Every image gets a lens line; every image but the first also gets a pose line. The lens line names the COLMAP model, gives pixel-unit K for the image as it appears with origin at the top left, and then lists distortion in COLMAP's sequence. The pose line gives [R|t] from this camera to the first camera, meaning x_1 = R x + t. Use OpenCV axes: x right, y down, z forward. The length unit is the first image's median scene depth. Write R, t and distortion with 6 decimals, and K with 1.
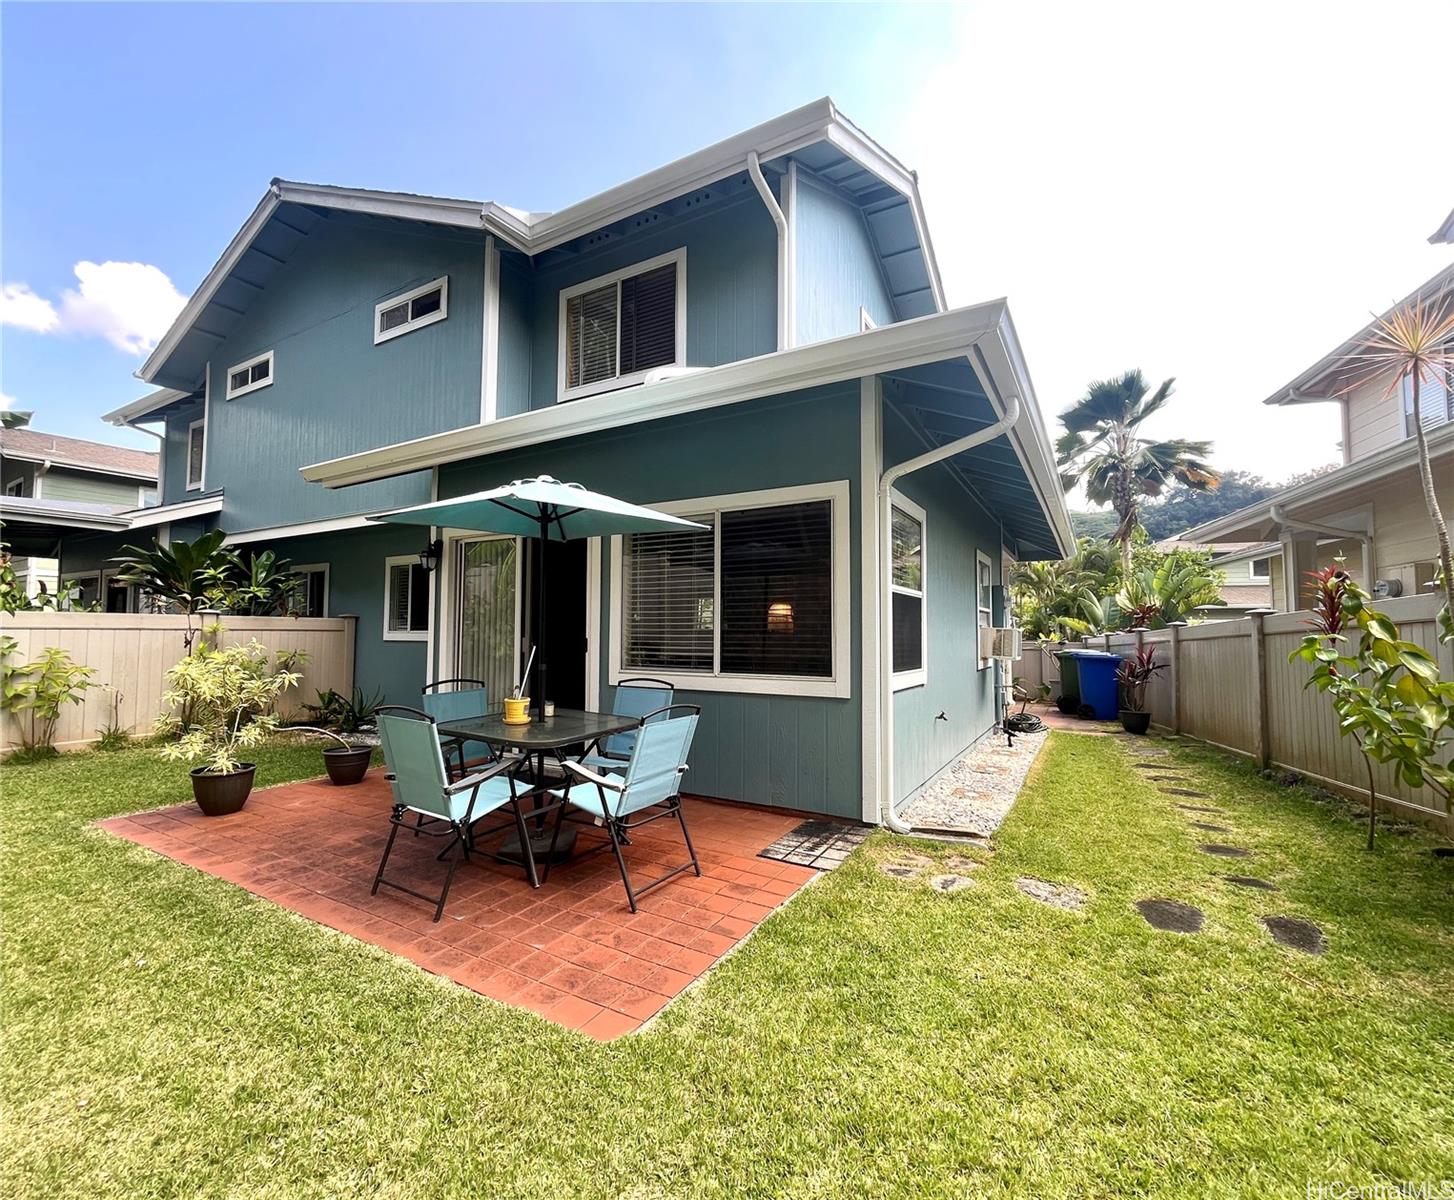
lens RADIAL K [[642.2, 0, 727.3], [0, 642.2, 598.0], [0, 0, 1]] dist [0.000423, -0.000088]
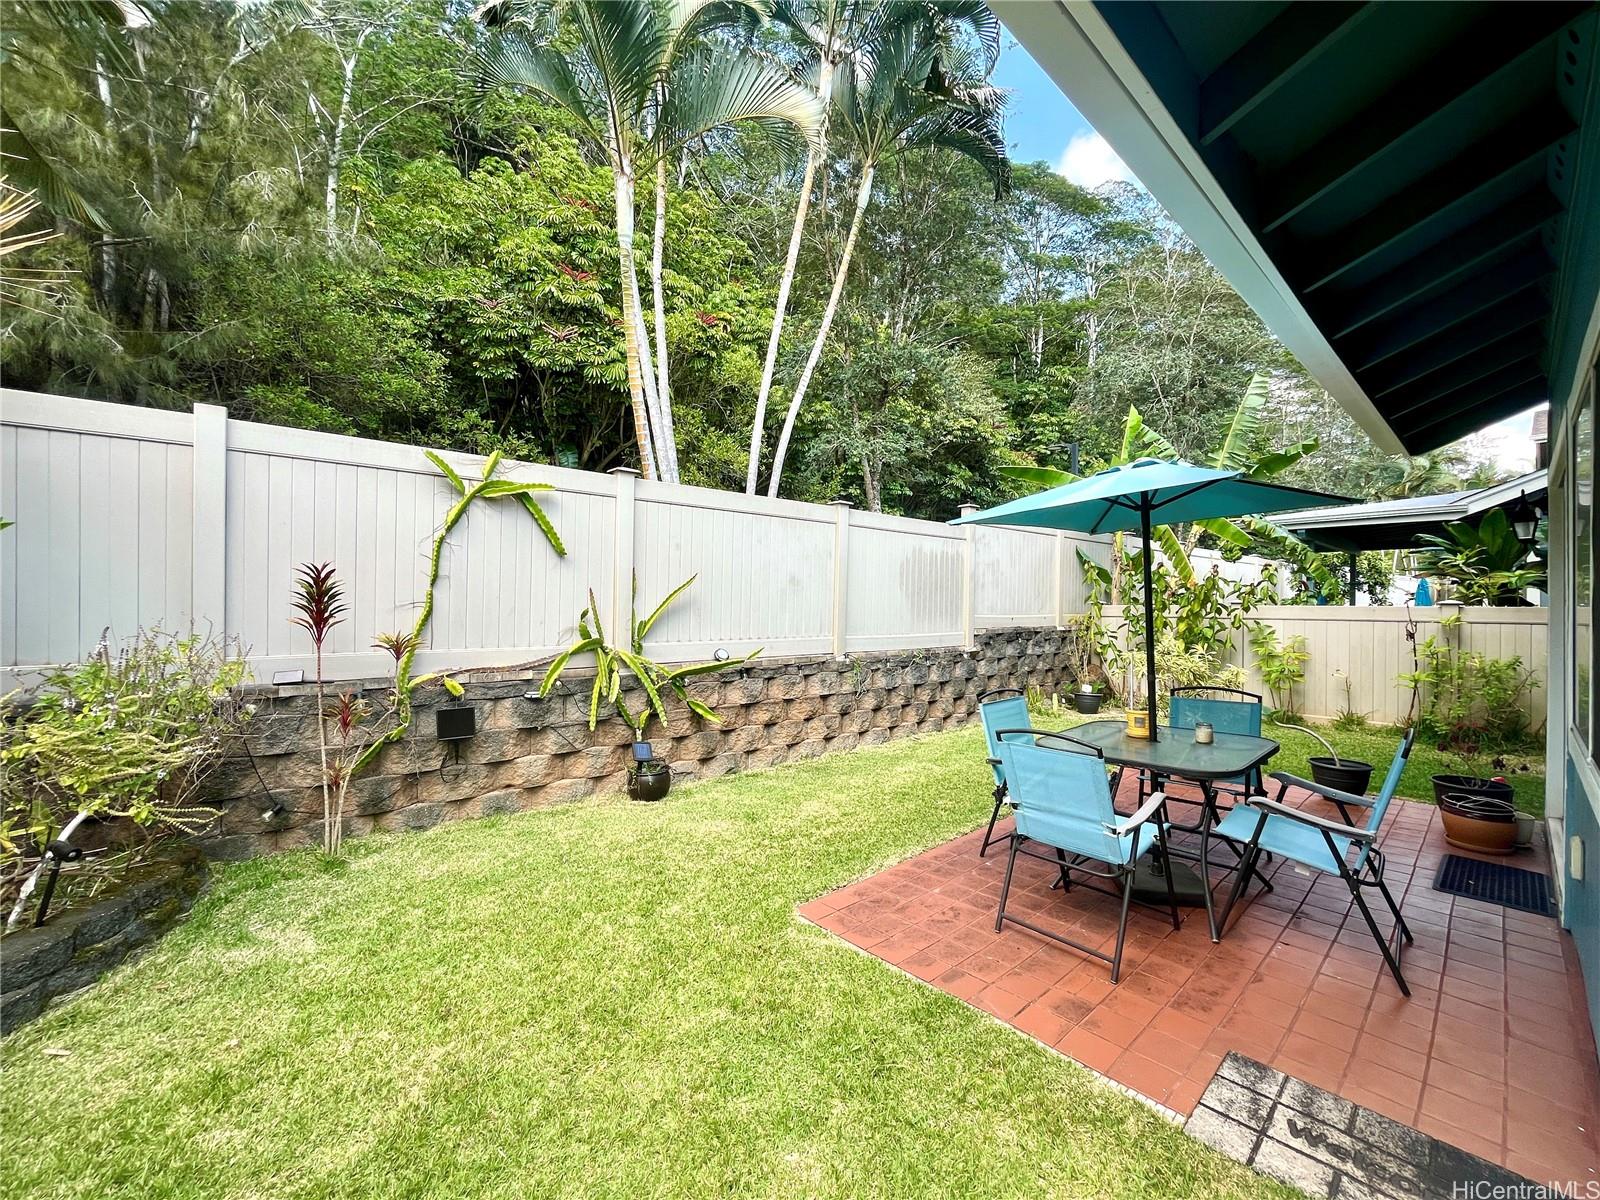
lens RADIAL K [[645.3, 0, 800.5], [0, 645.3, 601.9], [0, 0, 1]] dist [0.001721, 0.000320]
pose [[-0.298633, -0.009300, -0.954323, 0.685013], [0.043333, 0.998789, -0.023293, 0.003522], [0.953384, -0.048310, -0.297869, 0.807383]]
